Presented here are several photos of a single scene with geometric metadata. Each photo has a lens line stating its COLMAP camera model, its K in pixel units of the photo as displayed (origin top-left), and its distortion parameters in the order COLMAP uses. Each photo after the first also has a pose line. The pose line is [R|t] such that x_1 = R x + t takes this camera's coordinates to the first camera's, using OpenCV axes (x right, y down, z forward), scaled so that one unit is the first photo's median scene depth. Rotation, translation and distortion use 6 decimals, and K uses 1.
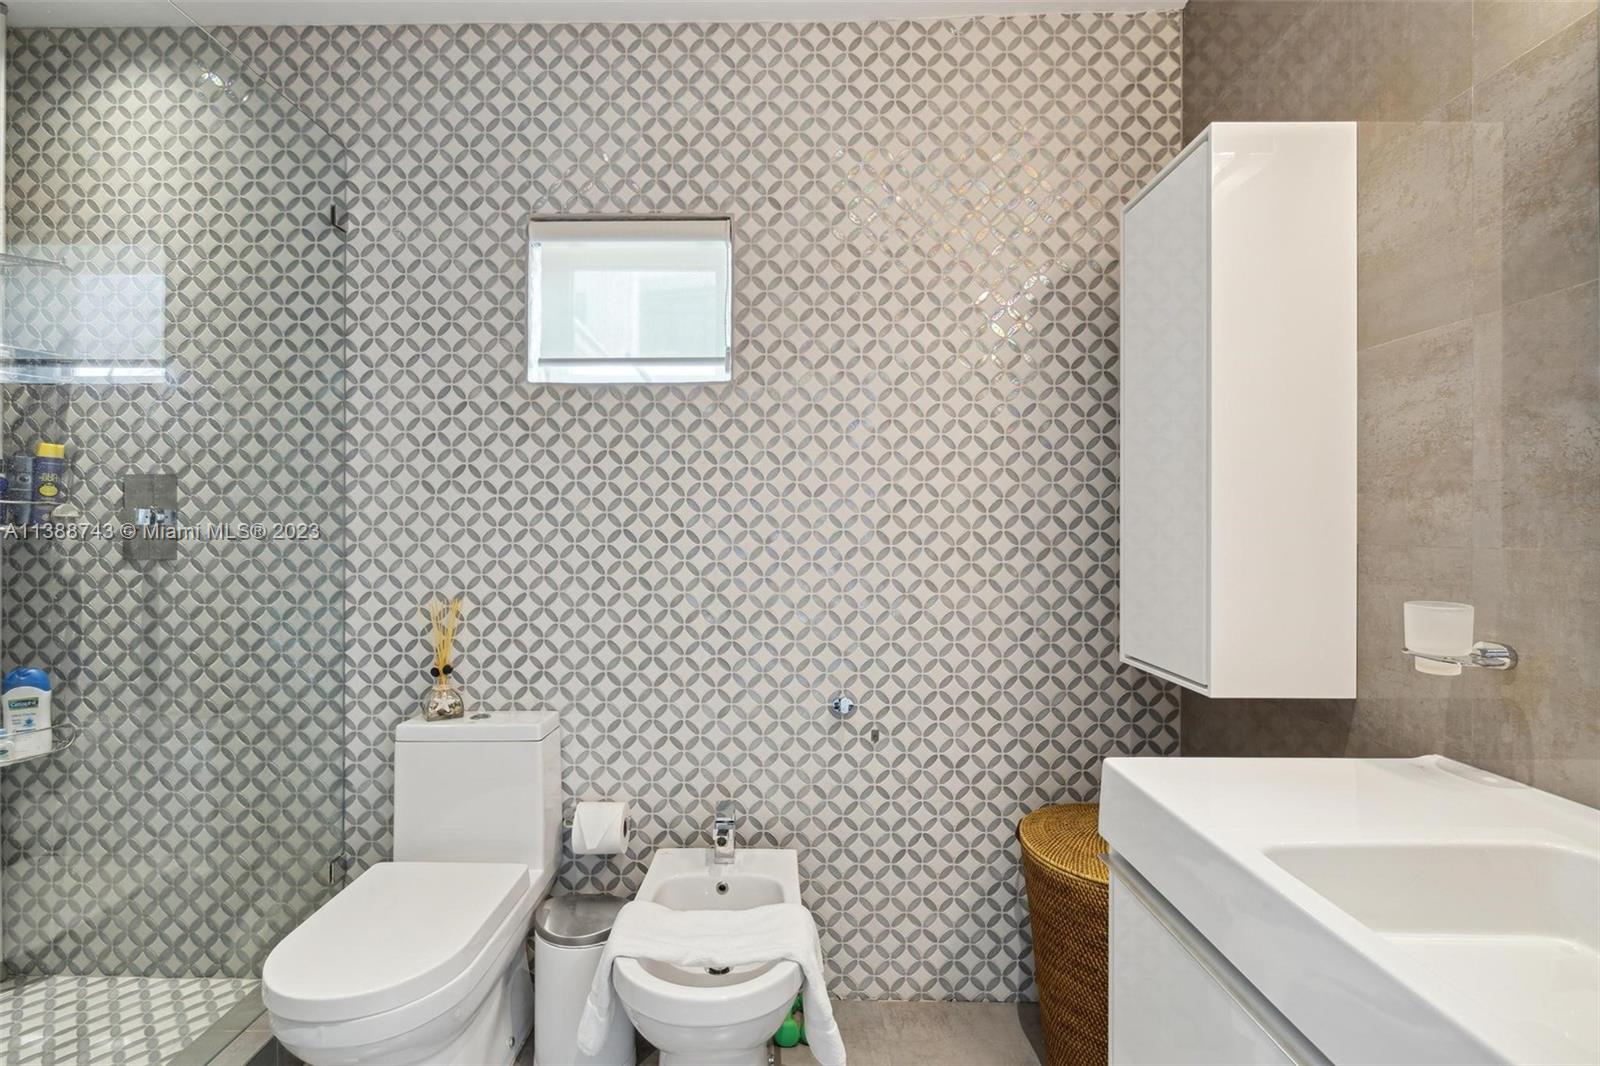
lens RADIAL K [[734.6, 0, 785.7], [0, 734.6, 541.4], [0, 0, 1]] dist [-0.001603, 0.000732]
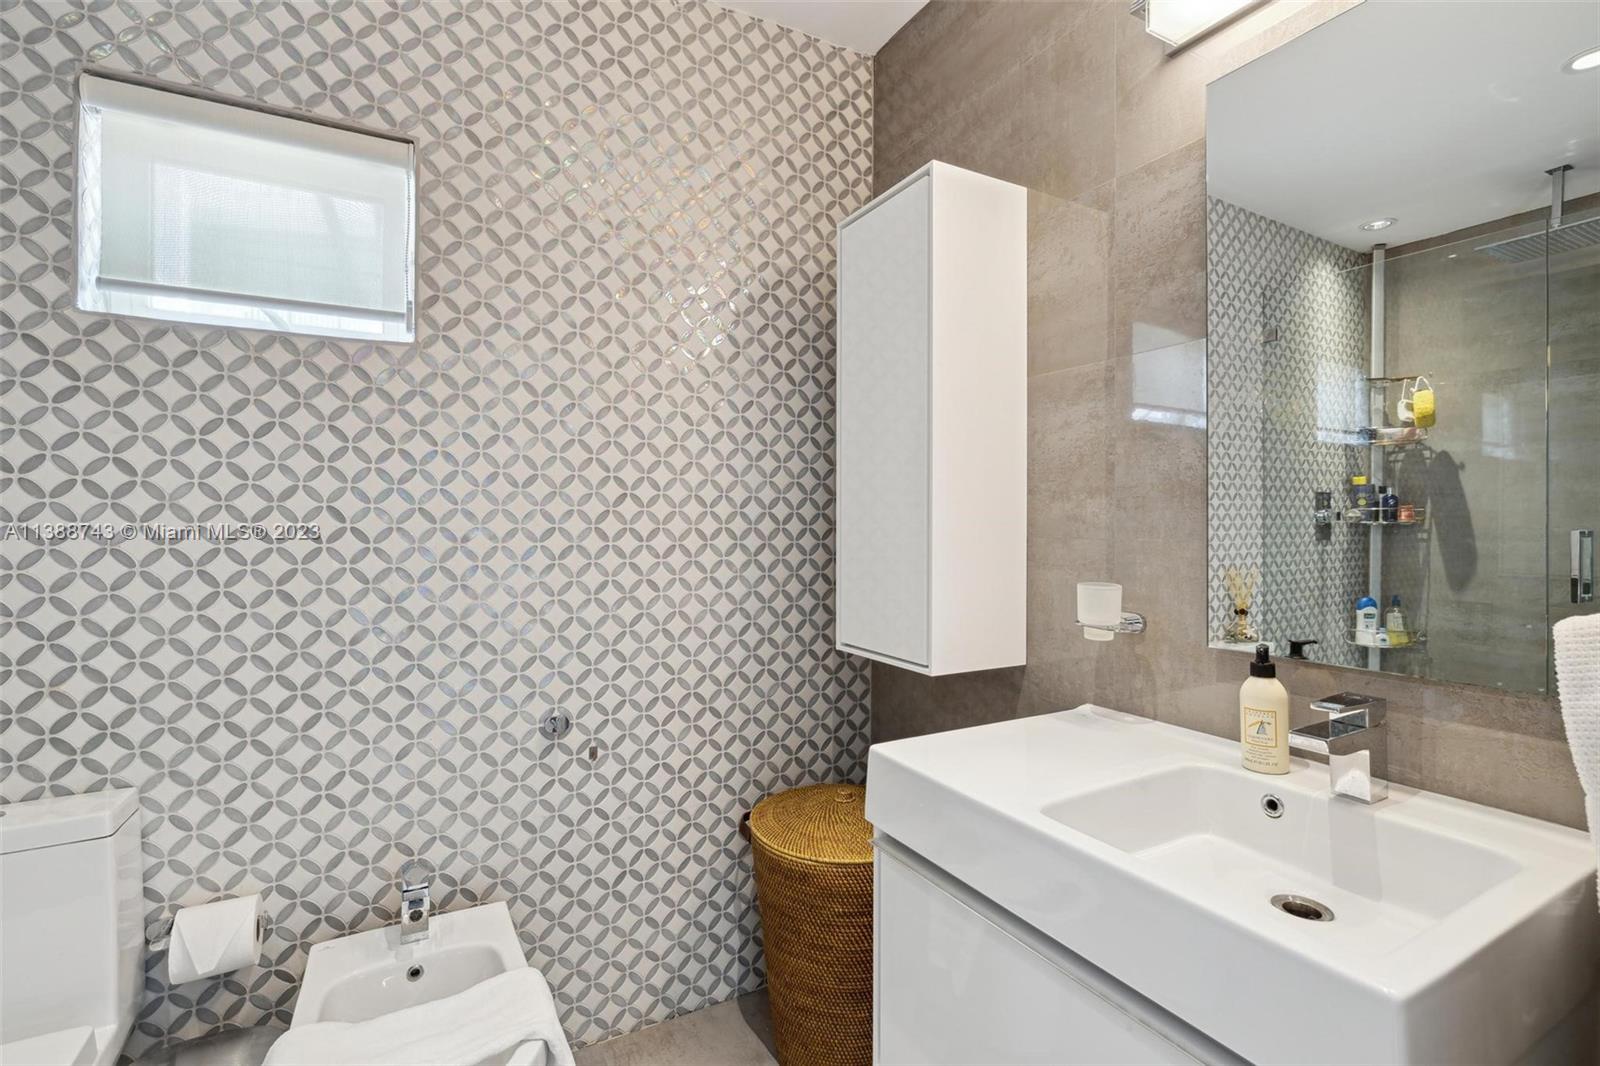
lens RADIAL K [[734.6, 0, 802.8], [0, 734.6, 534.9], [0, 0, 1]] dist [-0.001603, 0.000732]
pose [[0.875211, -0.008060, 0.483675, -0.094232], [0.009884, 0.999950, -0.001223, -0.001286], [-0.483641, 0.005851, 0.875247, 0.084784]]
